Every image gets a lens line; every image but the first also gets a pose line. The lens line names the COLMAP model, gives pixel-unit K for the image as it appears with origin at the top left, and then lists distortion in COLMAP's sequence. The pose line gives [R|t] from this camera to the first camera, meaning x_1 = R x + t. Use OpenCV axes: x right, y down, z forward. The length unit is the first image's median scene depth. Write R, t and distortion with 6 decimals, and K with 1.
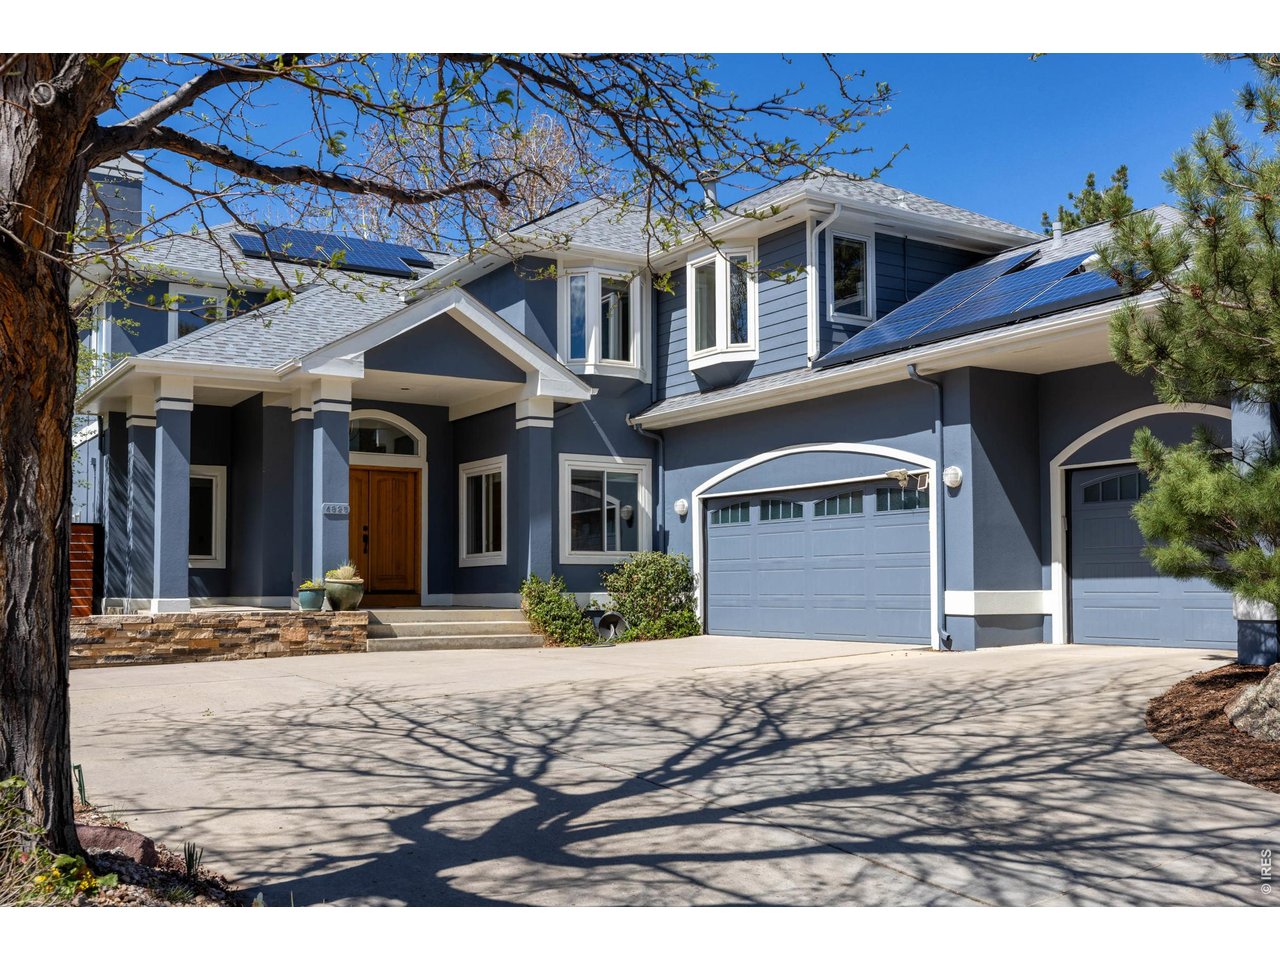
lens RADIAL K [[1320.3, 0, 639.3], [0, 1320.3, 485.7], [0, 0, 1]] dist [-0.014809, 0.000000]
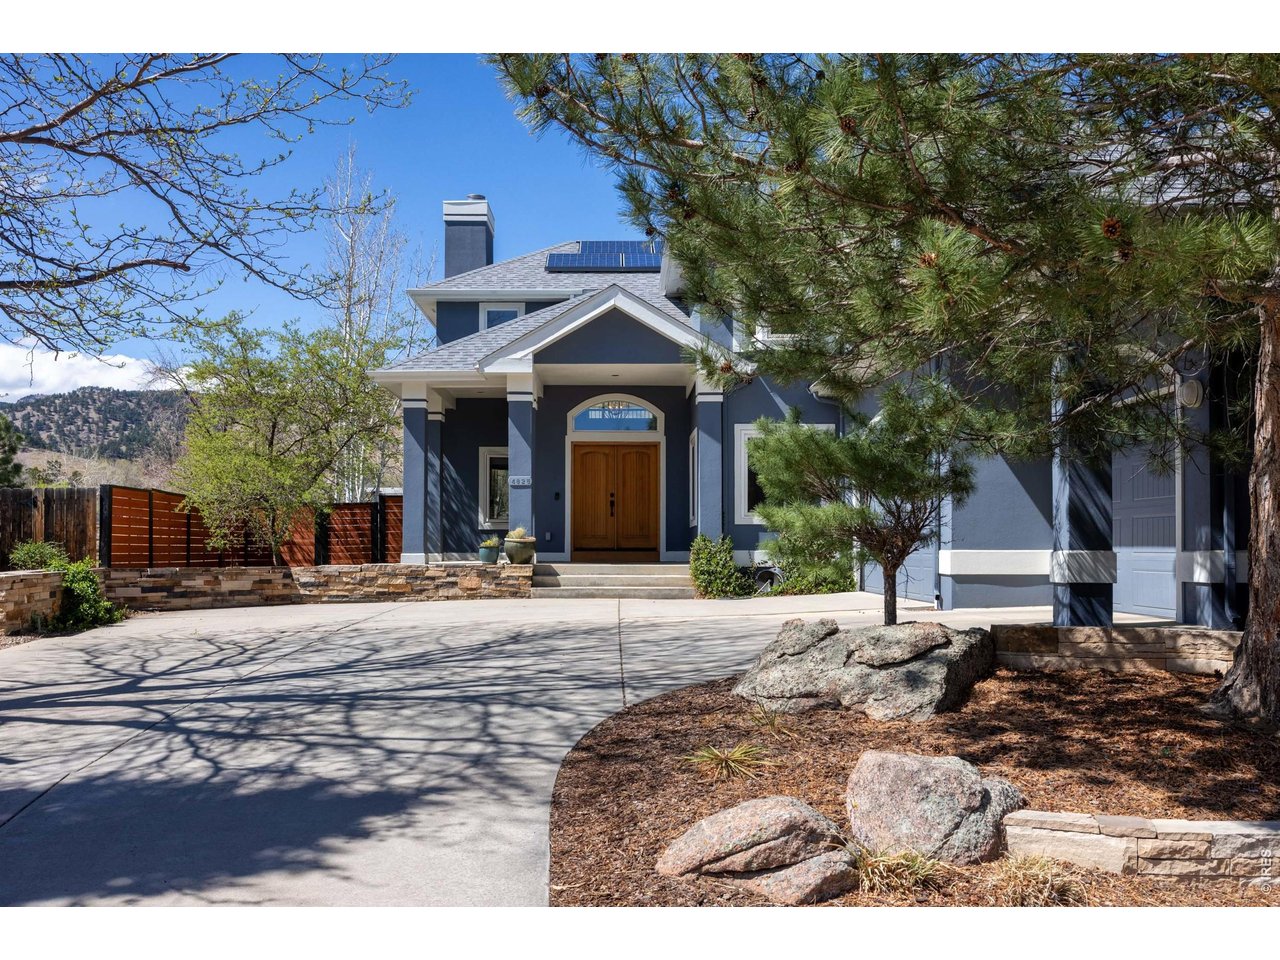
lens RADIAL K [[1320.3, 0, 641.8], [0, 1320.3, 477.4], [0, 0, 1]] dist [-0.014809, 0.000000]
pose [[0.824630, -0.026778, -0.565038, 0.527968], [0.041384, 0.999058, 0.013050, 0.002502], [0.564156, -0.034145, 0.824962, 0.049751]]
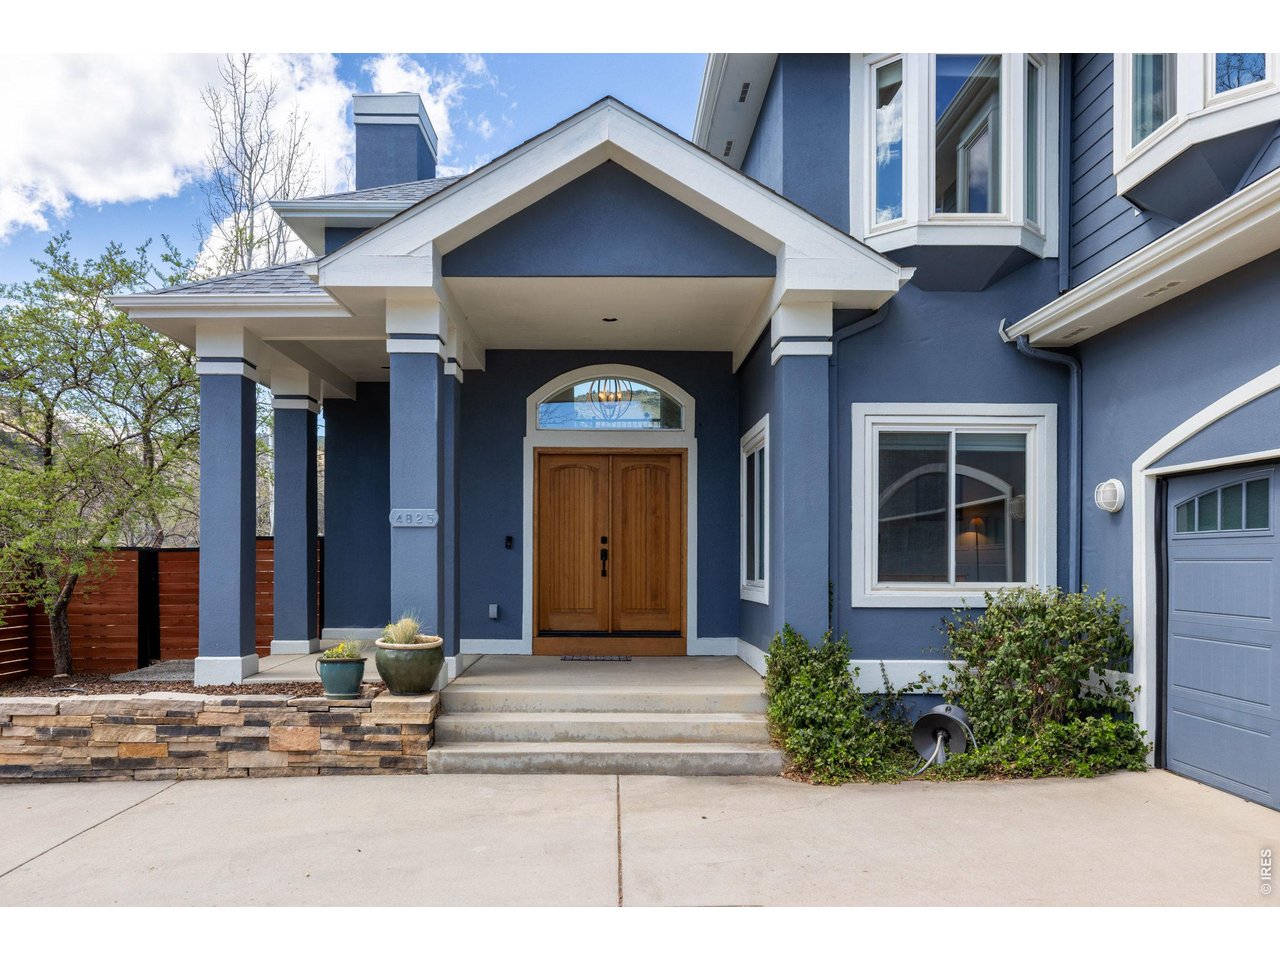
lens RADIAL K [[923.7, 0, 645.3], [0, 923.7, 552.5], [0, 0, 1]] dist [-0.000154, -0.001796]
pose [[0.835067, 0.004577, -0.550129, 0.082106], [0.038252, 0.997062, 0.066361, 0.008654], [0.548817, -0.076460, 0.832438, 0.673551]]
